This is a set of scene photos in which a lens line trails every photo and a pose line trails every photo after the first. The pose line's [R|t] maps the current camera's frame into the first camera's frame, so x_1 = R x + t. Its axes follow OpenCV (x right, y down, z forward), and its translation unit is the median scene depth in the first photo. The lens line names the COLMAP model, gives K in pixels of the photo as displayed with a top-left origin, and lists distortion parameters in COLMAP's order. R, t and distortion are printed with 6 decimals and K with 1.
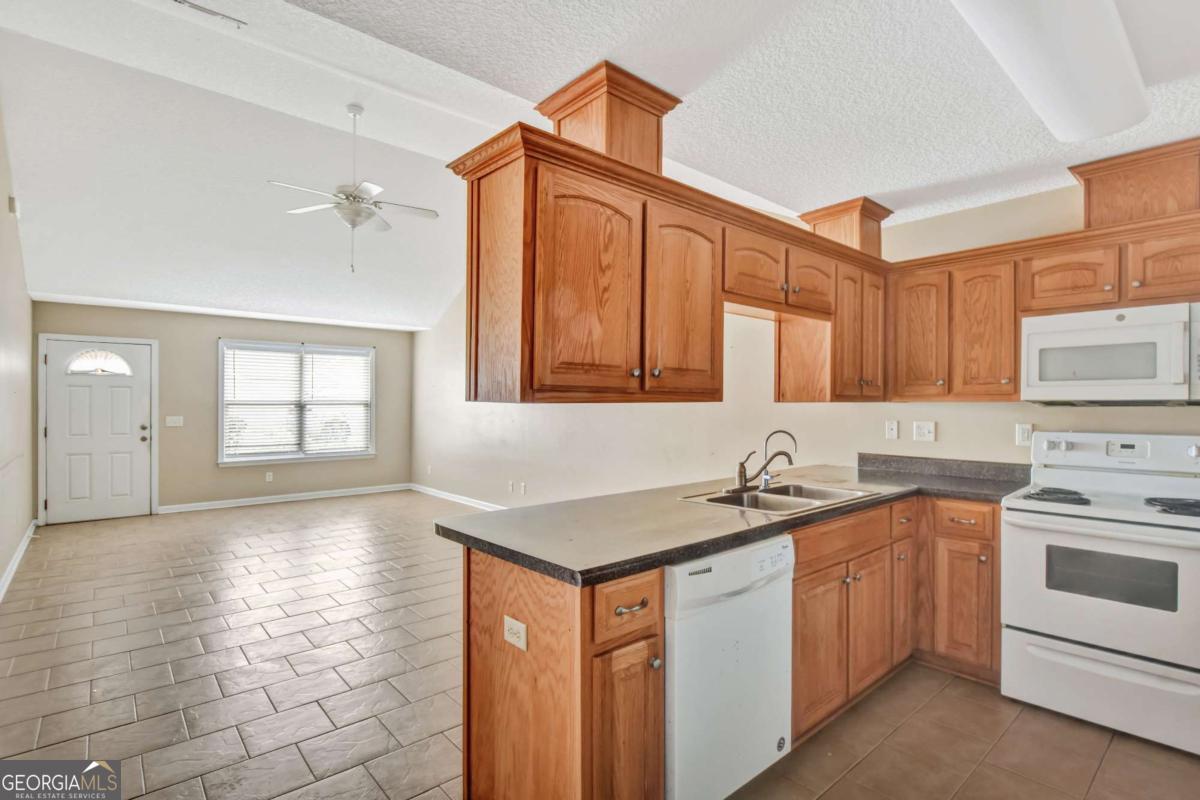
lens RADIAL K [[579.3, 0, 623.1], [0, 579.3, 401.7], [0, 0, 1]] dist [-0.010955, -0.005862]
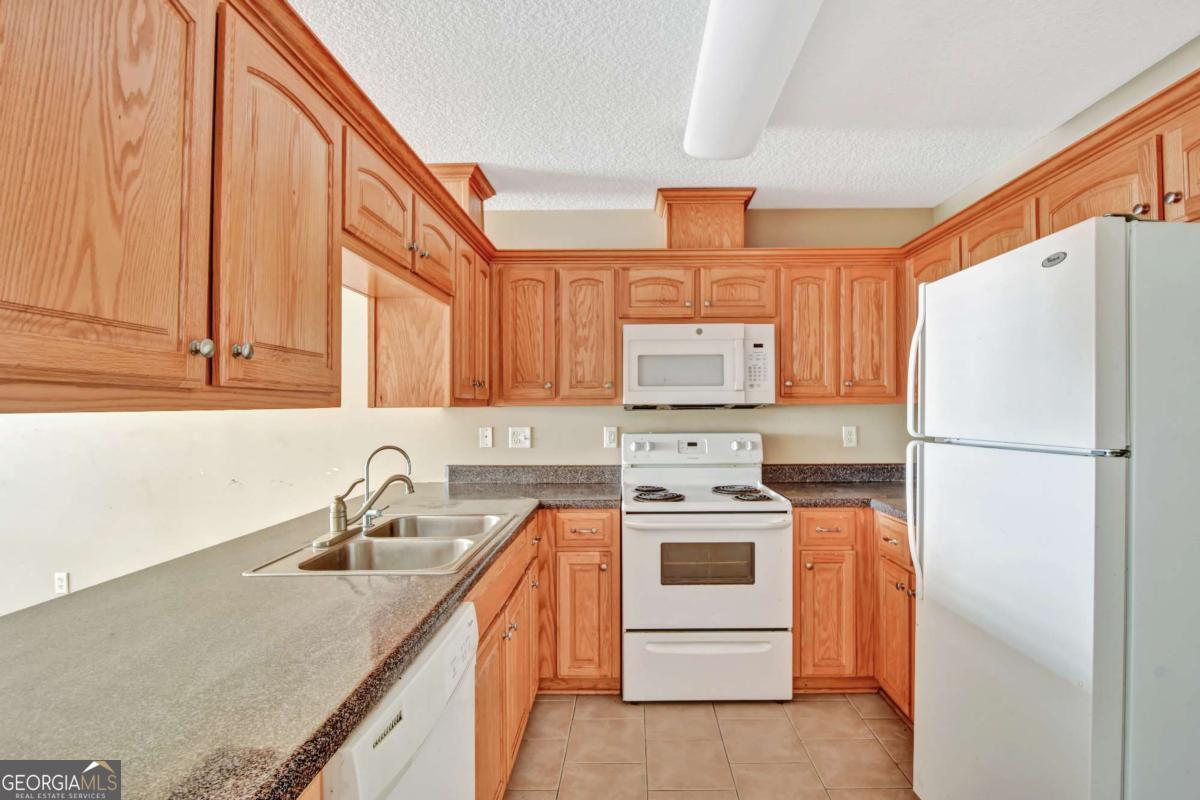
lens RADIAL K [[579.3, 0, 633.9], [0, 579.3, 408.4], [0, 0, 1]] dist [-0.010955, -0.005862]
pose [[0.672465, -0.005806, 0.740106, -0.064646], [0.002666, 0.999982, 0.005423, -0.001022], [-0.740124, -0.001674, 0.672468, 0.302800]]
